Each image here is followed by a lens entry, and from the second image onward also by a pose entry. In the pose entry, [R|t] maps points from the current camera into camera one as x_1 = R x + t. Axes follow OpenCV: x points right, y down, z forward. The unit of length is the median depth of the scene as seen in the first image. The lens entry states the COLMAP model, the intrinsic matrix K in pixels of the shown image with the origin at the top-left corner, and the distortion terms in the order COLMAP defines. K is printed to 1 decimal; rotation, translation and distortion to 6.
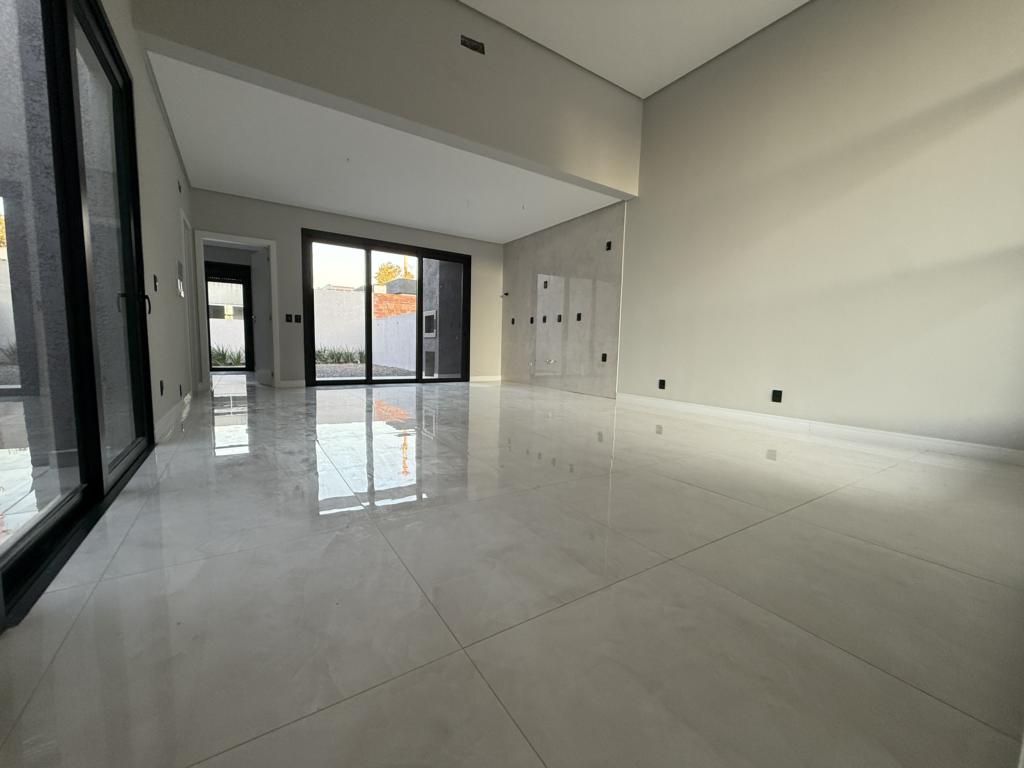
lens RADIAL K [[408.0, 0, 511.0], [0, 408.0, 386.6], [0, 0, 1]] dist [0.000586, -0.000169]
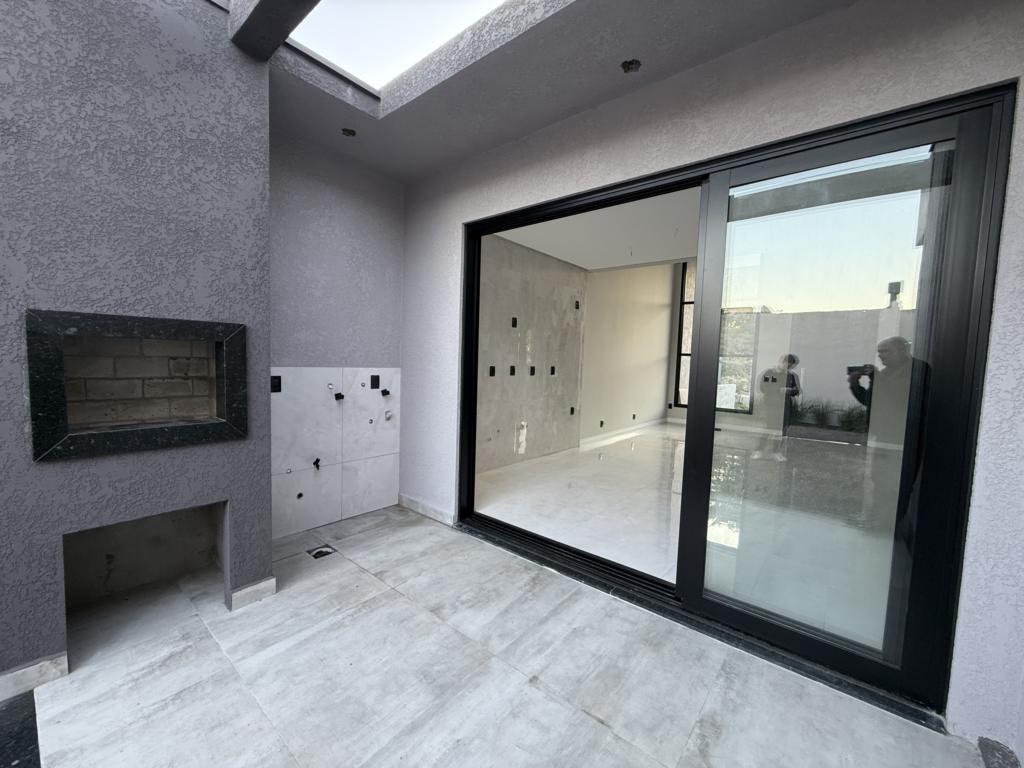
lens RADIAL K [[408.0, 0, 511.0], [0, 408.0, 386.6], [0, 0, 1]] dist [0.000586, -0.000169]
pose [[-0.291357, -0.099515, 0.951424, -0.288178], [0.055187, 0.991169, 0.120572, -0.108440], [-0.955021, 0.087636, -0.283292, 0.586282]]
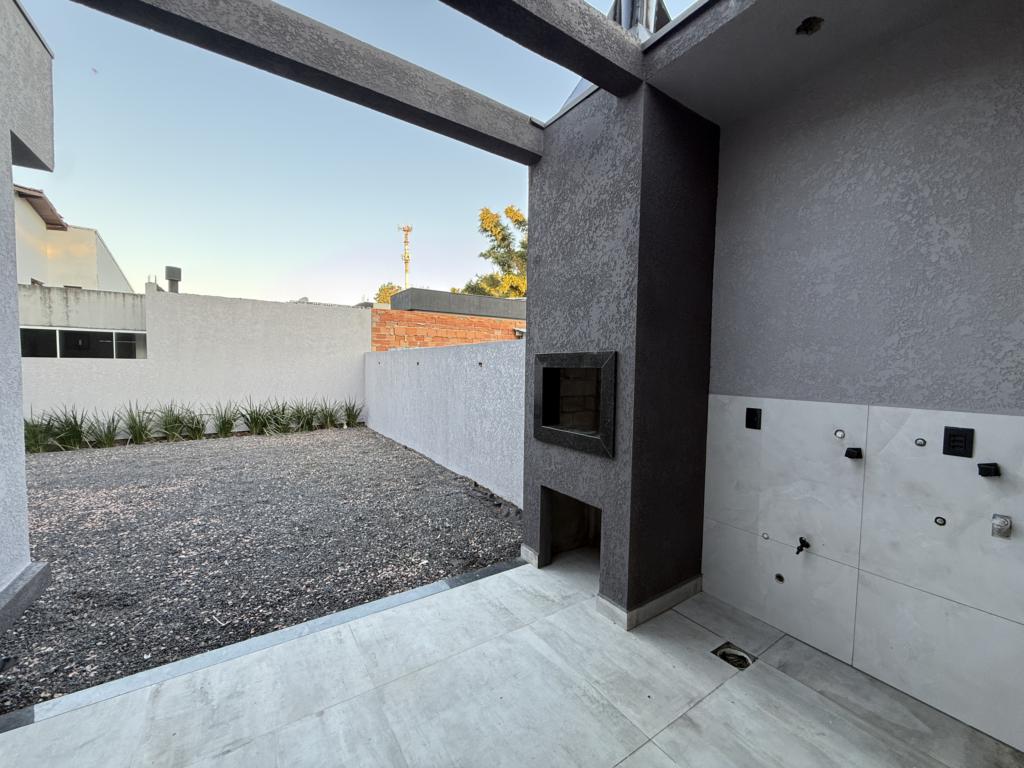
lens RADIAL K [[408.0, 0, 511.0], [0, 408.0, 386.6], [0, 0, 1]] dist [0.000586, -0.000169]
pose [[0.999954, -0.009462, 0.001740, -0.156681], [0.009537, 0.998701, -0.050054, -0.097141], [-0.001264, 0.050069, 0.998745, 0.477597]]
